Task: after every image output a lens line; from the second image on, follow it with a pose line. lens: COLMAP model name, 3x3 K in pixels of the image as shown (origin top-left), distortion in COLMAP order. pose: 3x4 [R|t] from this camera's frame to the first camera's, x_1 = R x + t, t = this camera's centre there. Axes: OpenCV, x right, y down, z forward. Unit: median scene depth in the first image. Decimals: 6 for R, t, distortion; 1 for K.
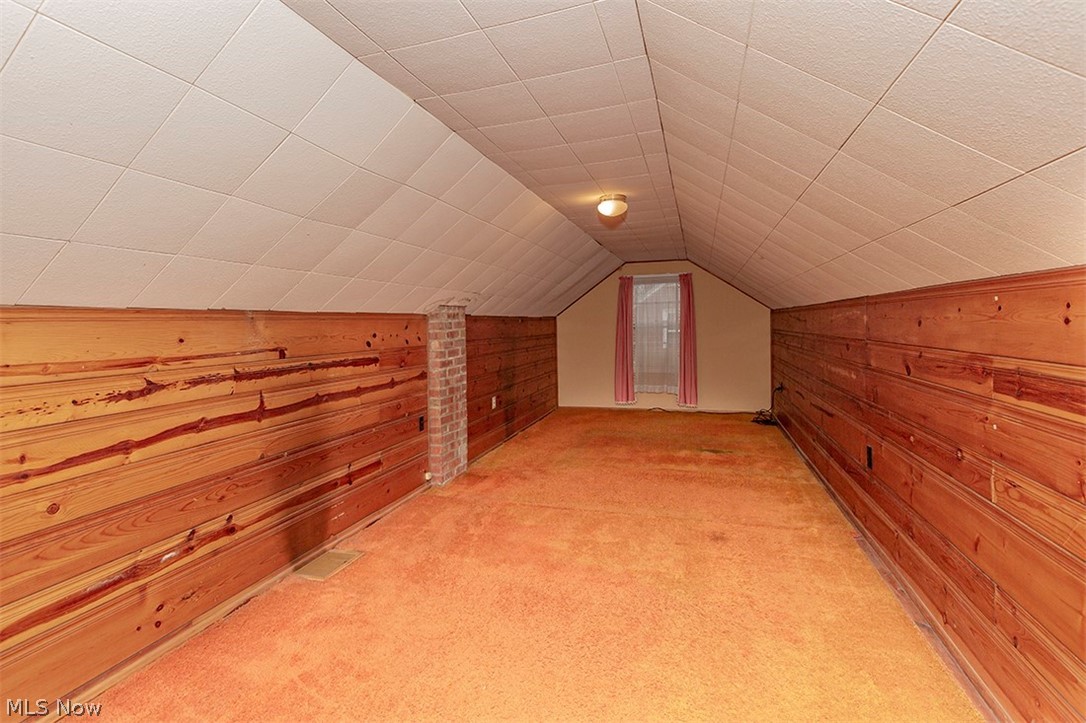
lens RADIAL K [[488.4, 0, 547.1], [0, 488.4, 329.7], [0, 0, 1]] dist [0.001374, 0.000040]
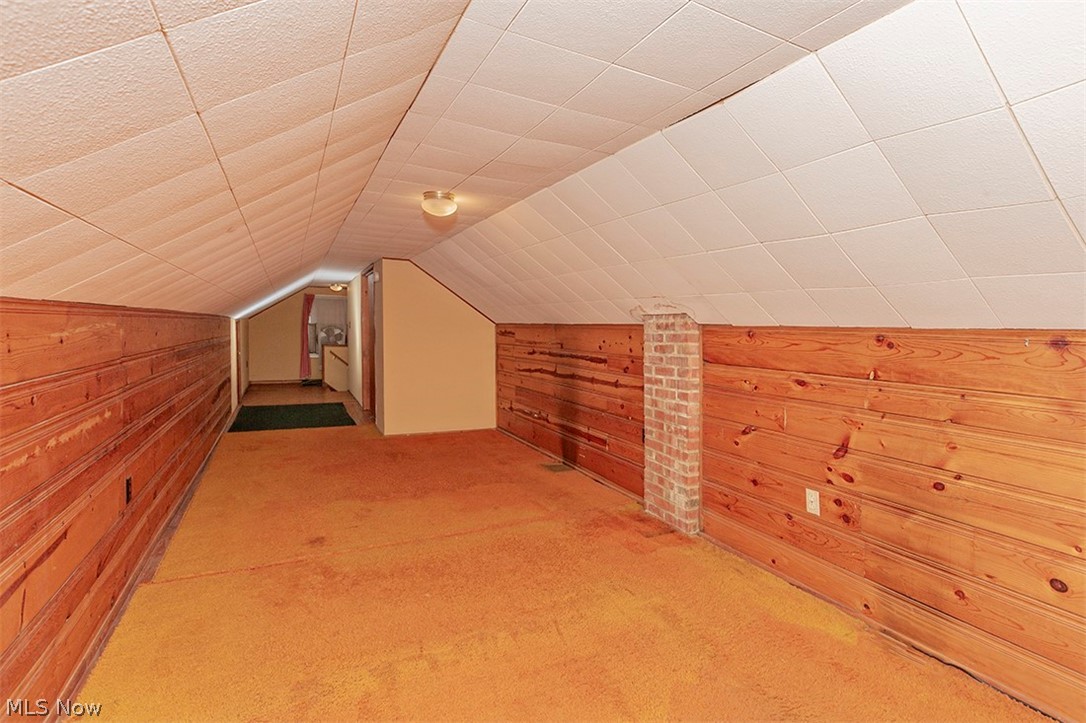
lens RADIAL K [[504.8, 0, 576.9], [0, 504.8, 366.4], [0, 0, 1]] dist [-0.001216, -0.000165]
pose [[-0.675394, 0.063071, -0.734755, 0.569180], [-0.017567, 0.994677, 0.101530, -0.047764], [0.737248, 0.081480, -0.670691, 1.560322]]
